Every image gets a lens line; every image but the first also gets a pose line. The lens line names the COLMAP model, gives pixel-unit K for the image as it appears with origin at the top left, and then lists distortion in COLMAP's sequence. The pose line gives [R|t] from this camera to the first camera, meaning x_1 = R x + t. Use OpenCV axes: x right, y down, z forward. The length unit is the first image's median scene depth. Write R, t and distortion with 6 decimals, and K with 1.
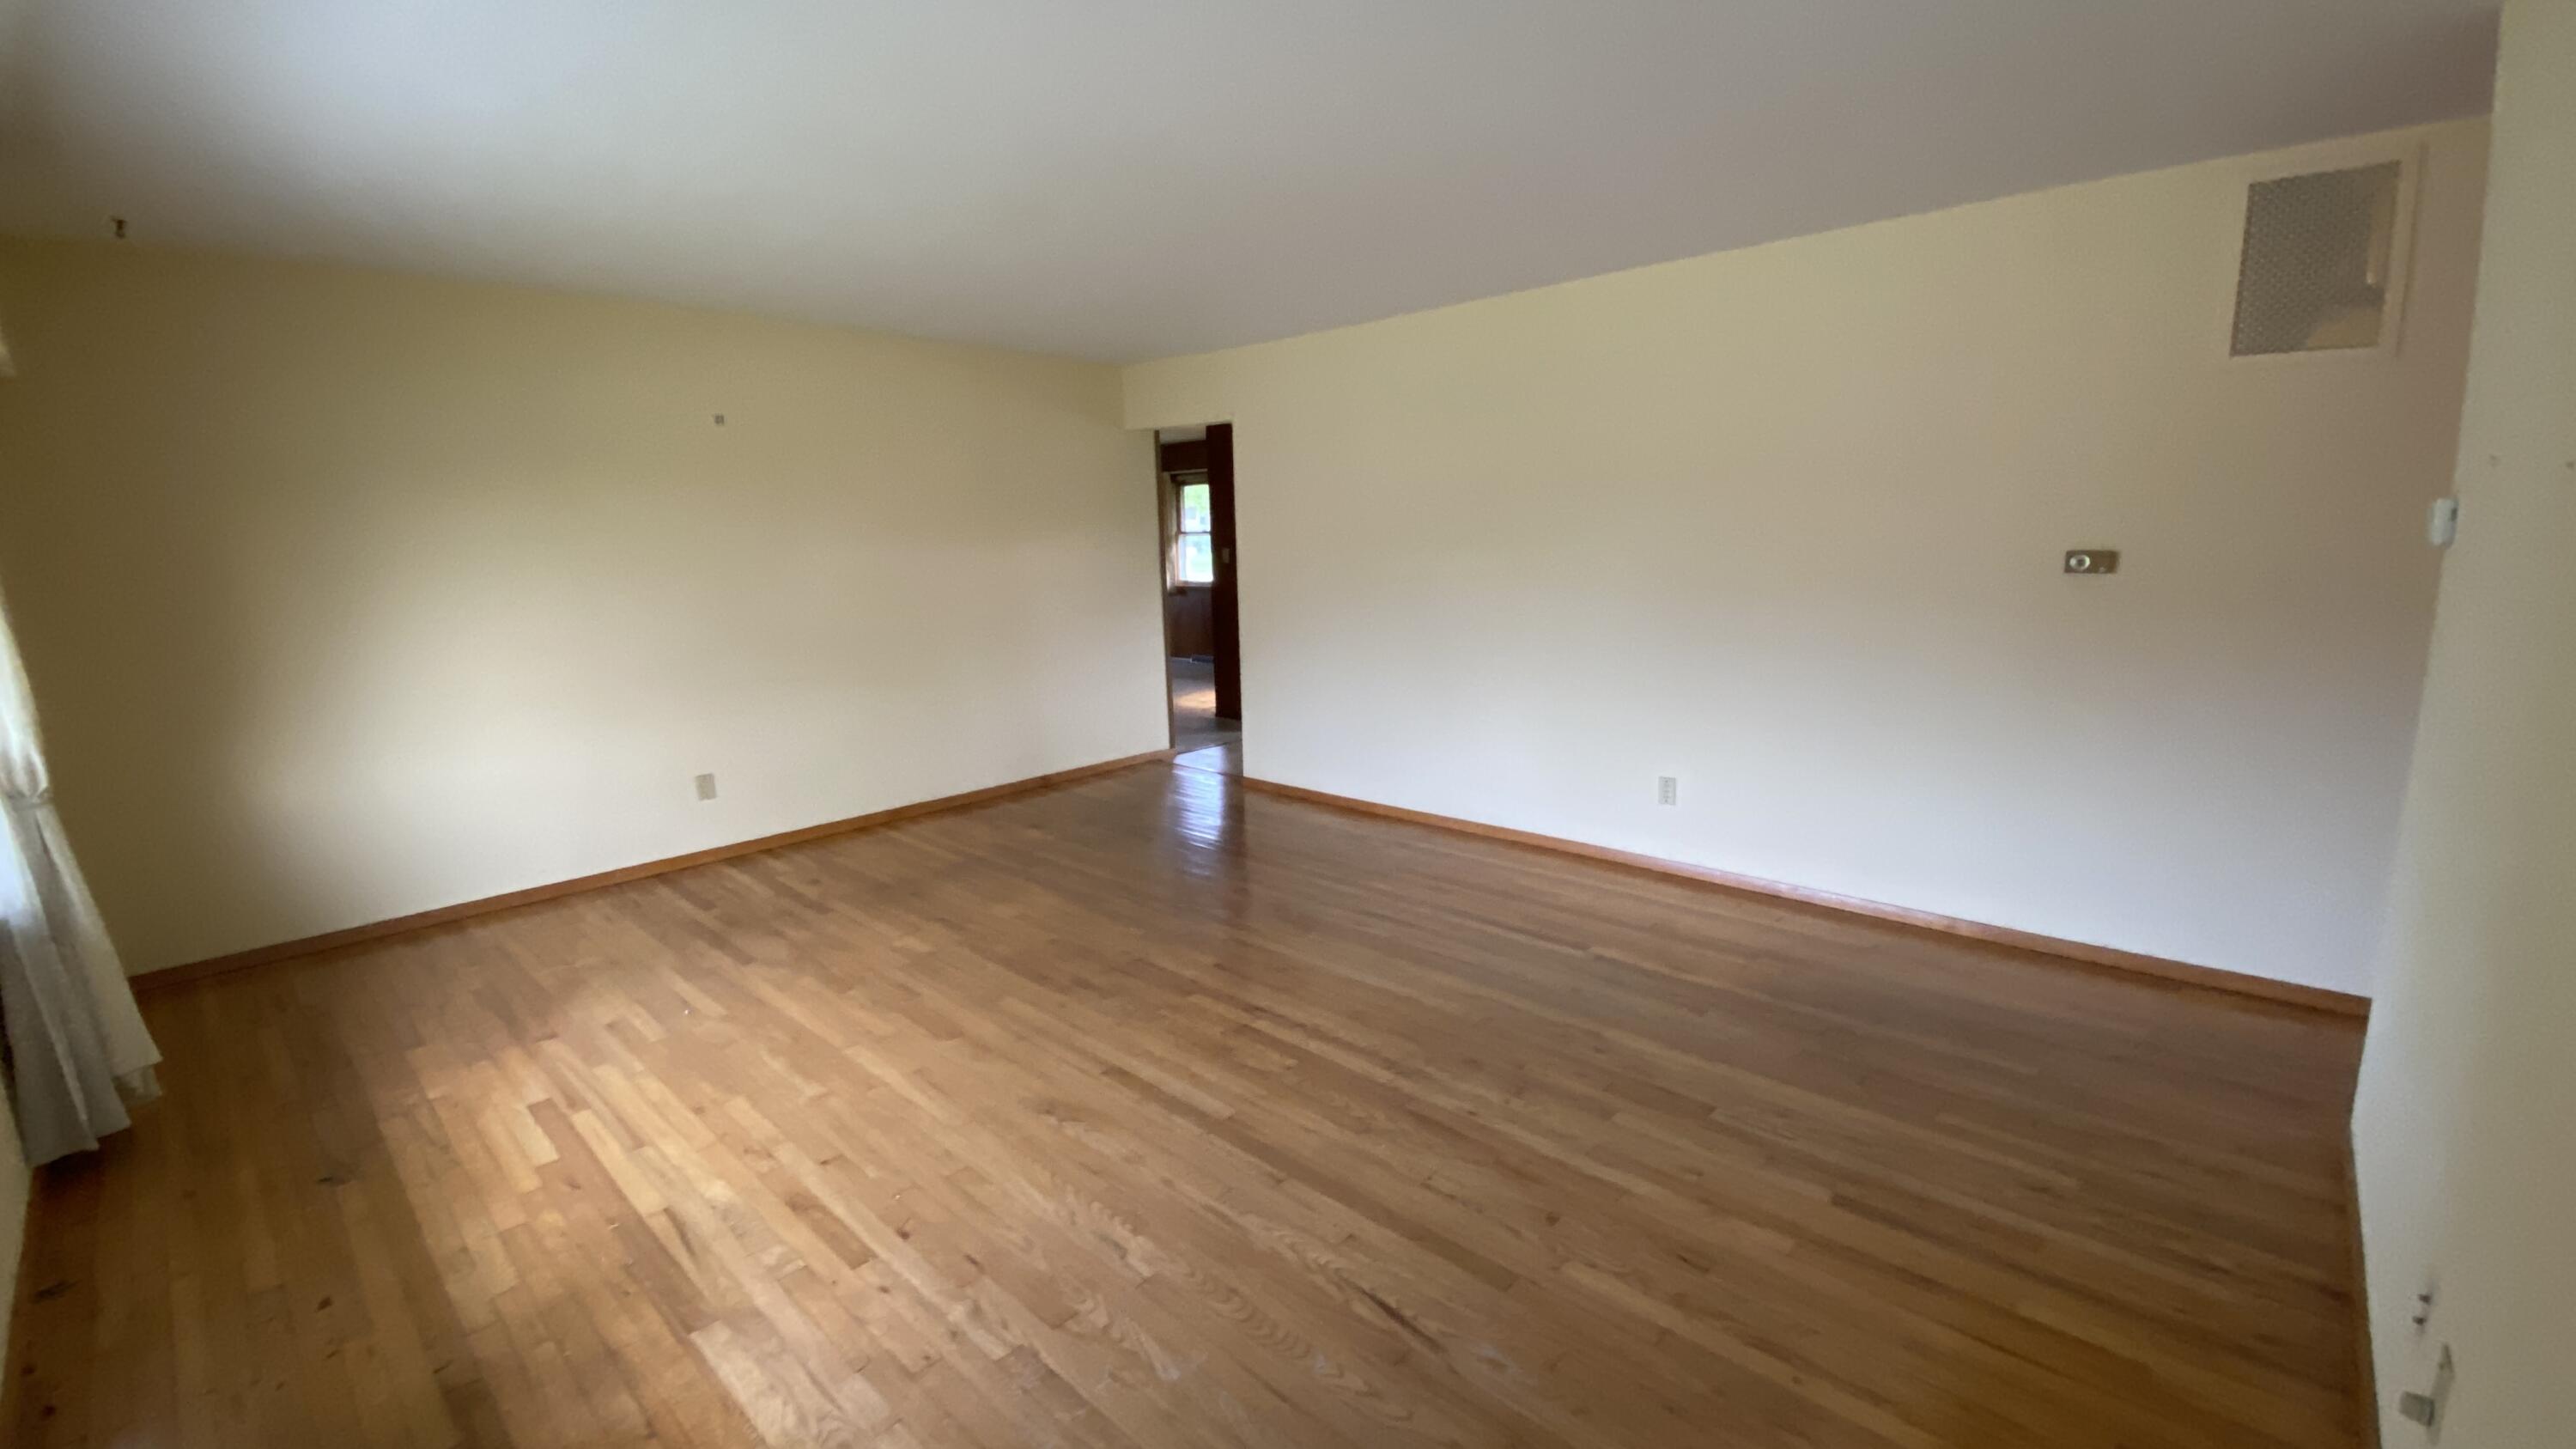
lens RADIAL K [[1032.3, 0, 1293.7], [0, 1032.3, 726.2], [0, 0, 1]] dist [0.008198, -0.015695]
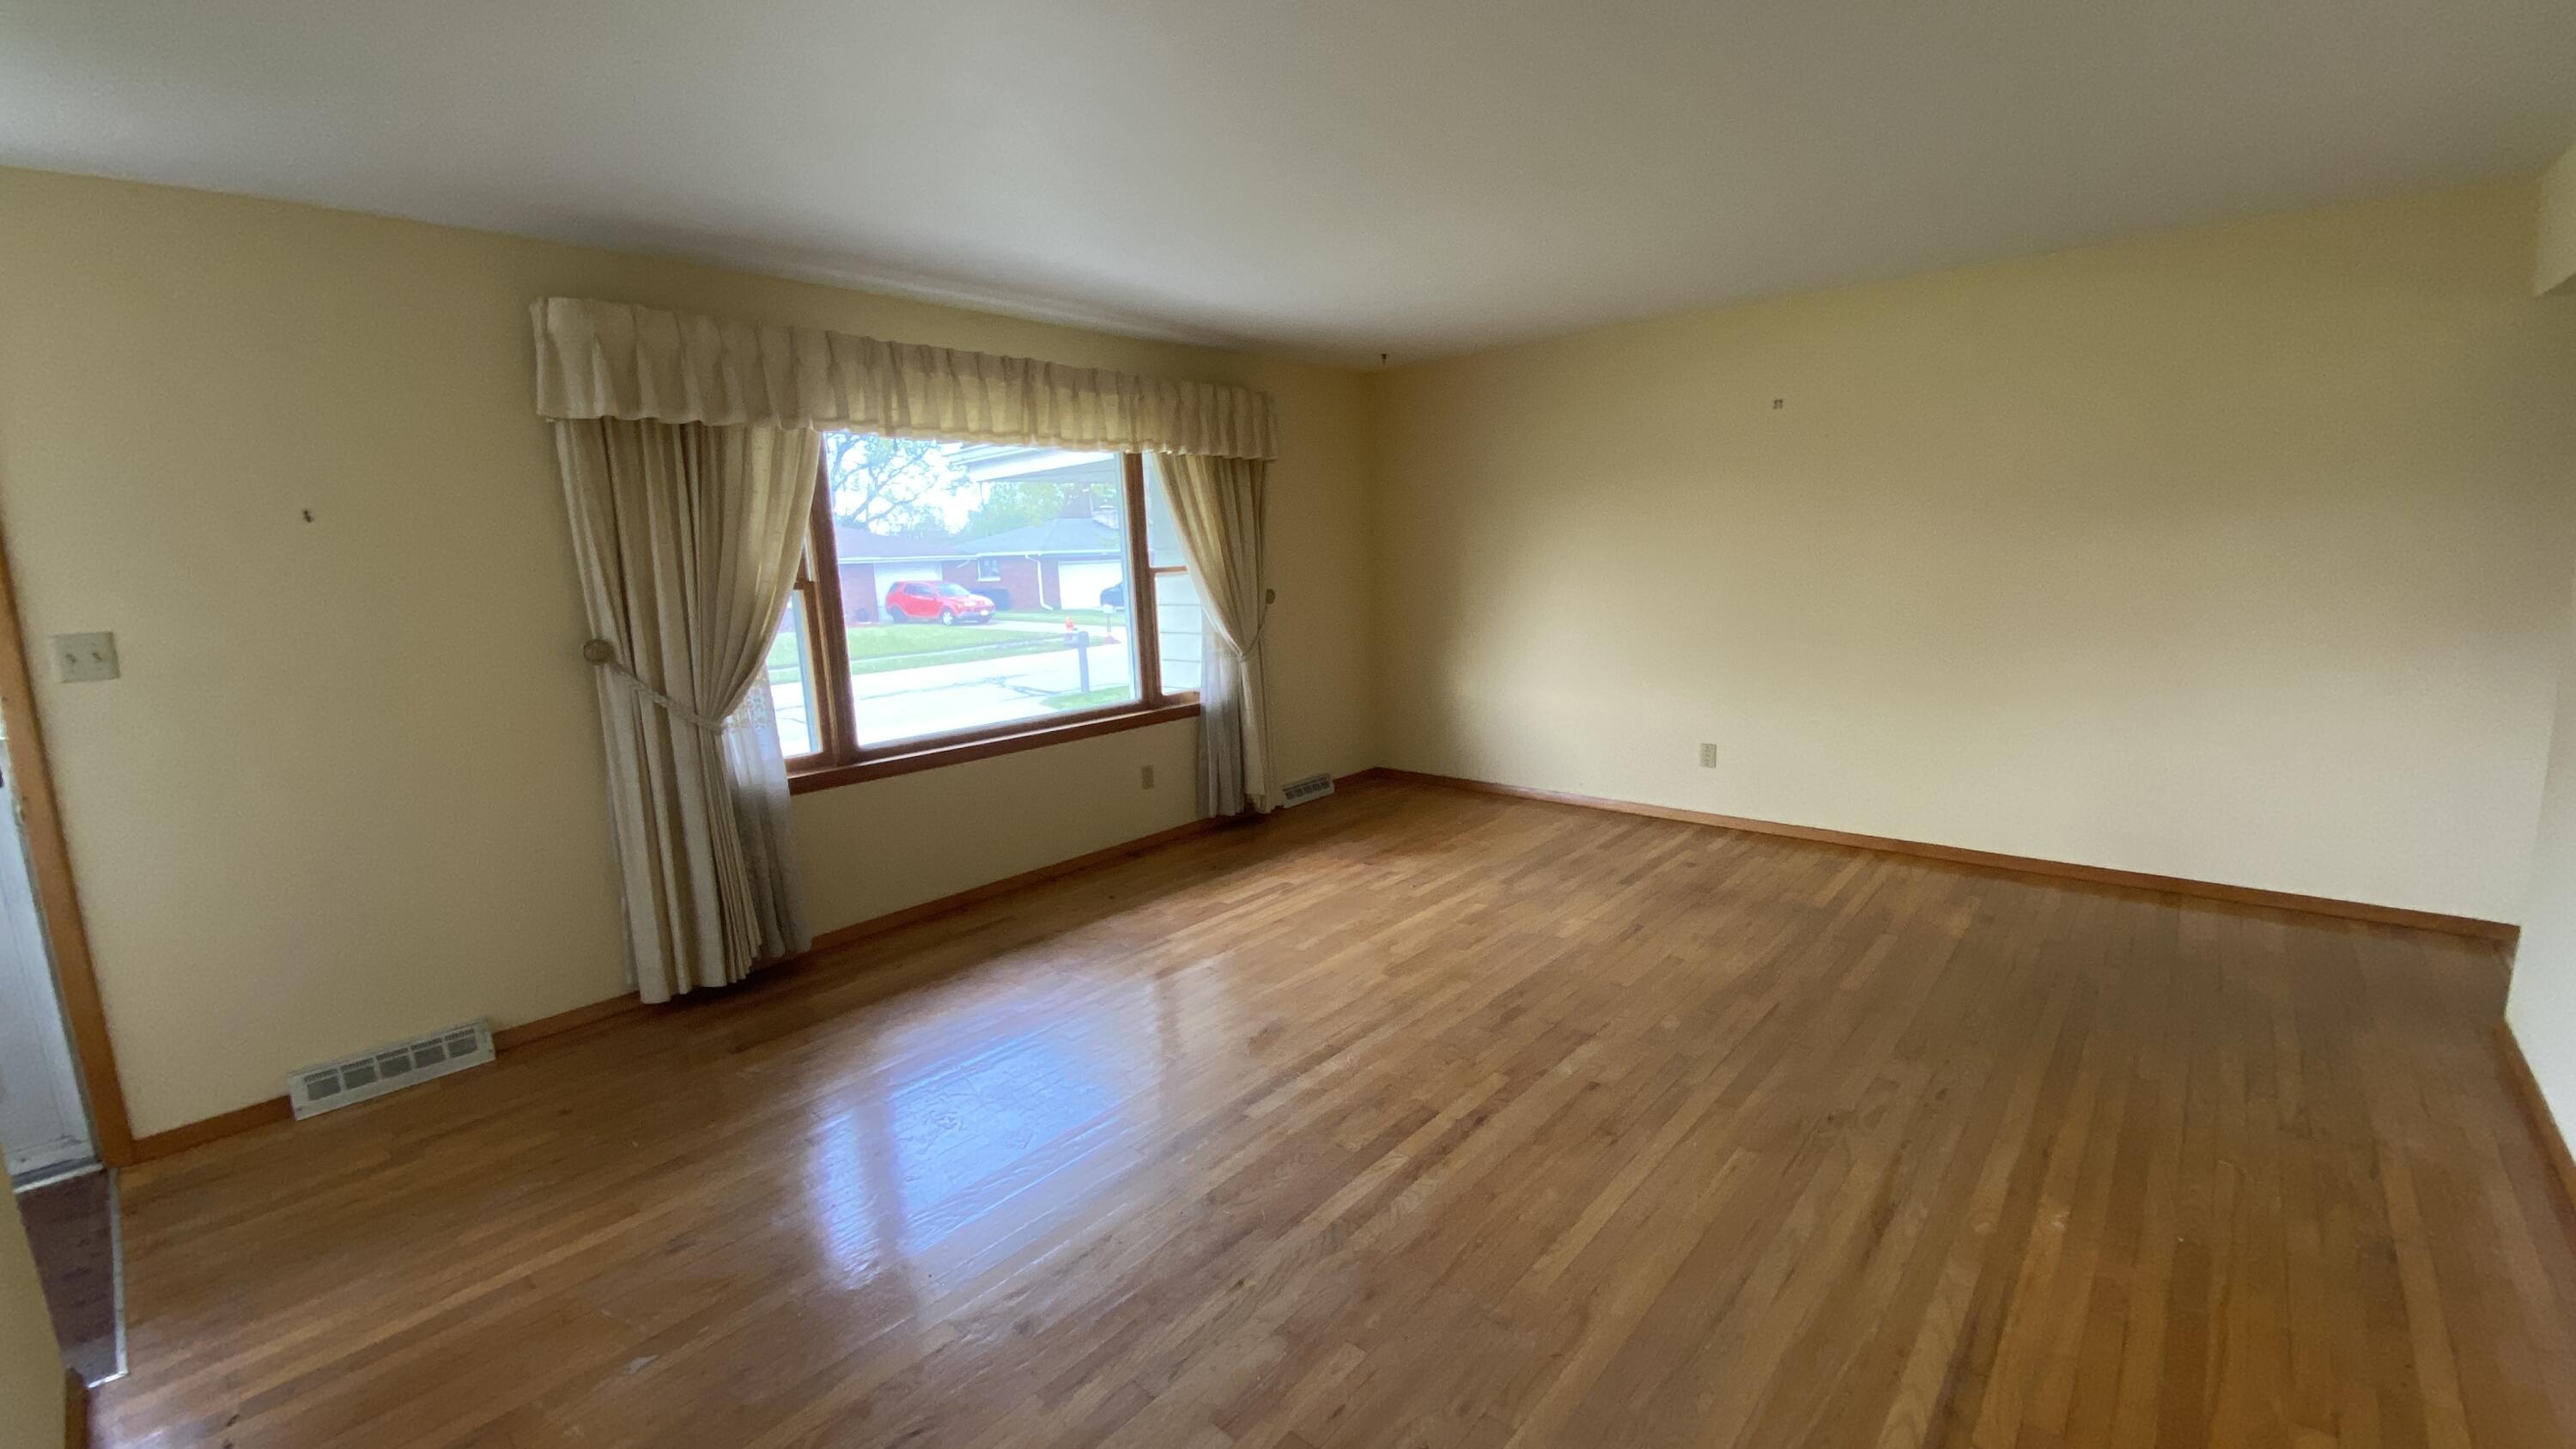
lens RADIAL K [[1032.3, 0, 1278.2], [0, 1032.3, 732.4], [0, 0, 1]] dist [0.008198, -0.015695]
pose [[-0.001456, 0.198567, -0.980086, 0.783058], [-0.147281, 0.969357, 0.196612, -0.177943], [0.989094, 0.144634, 0.027834, 0.850536]]
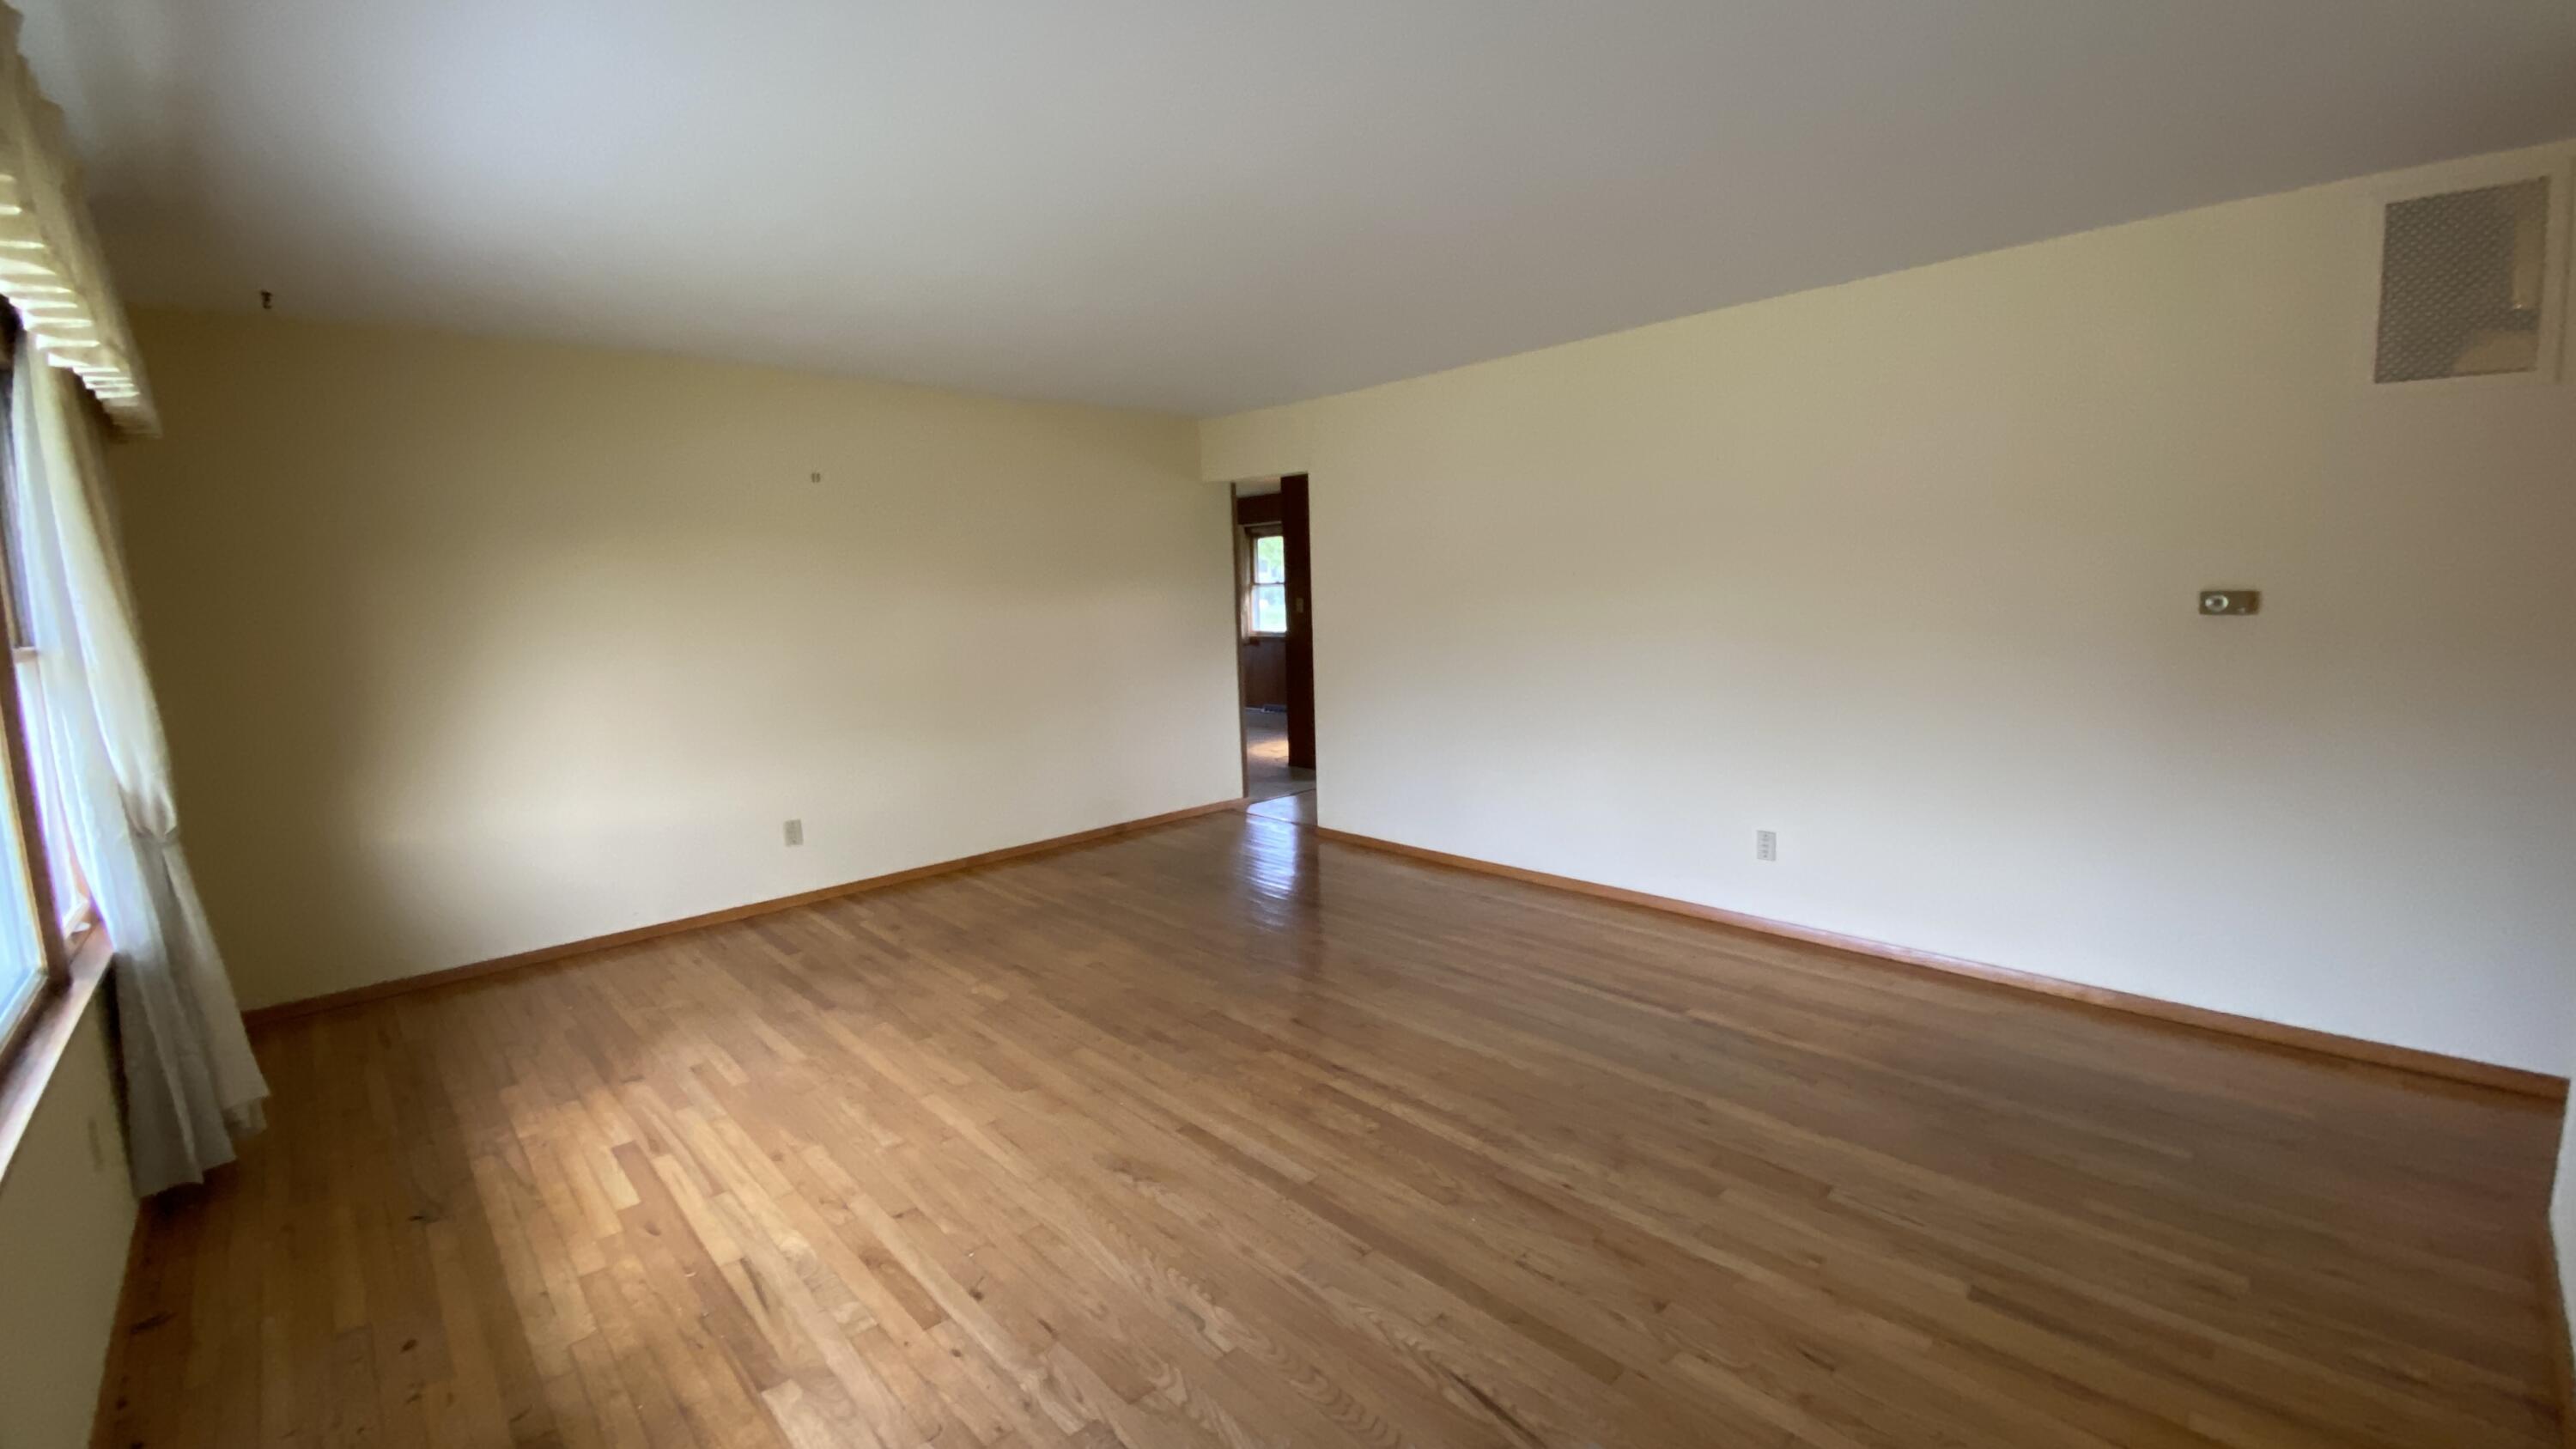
lens RADIAL K [[1032.3, 0, 1295.6], [0, 1032.3, 728.2], [0, 0, 1]] dist [0.008198, -0.015695]
pose [[0.997803, 0.001508, -0.066231, -0.010476], [-0.004614, 0.998895, -0.046769, 0.002257], [0.066087, 0.046972, 0.996708, 0.018593]]
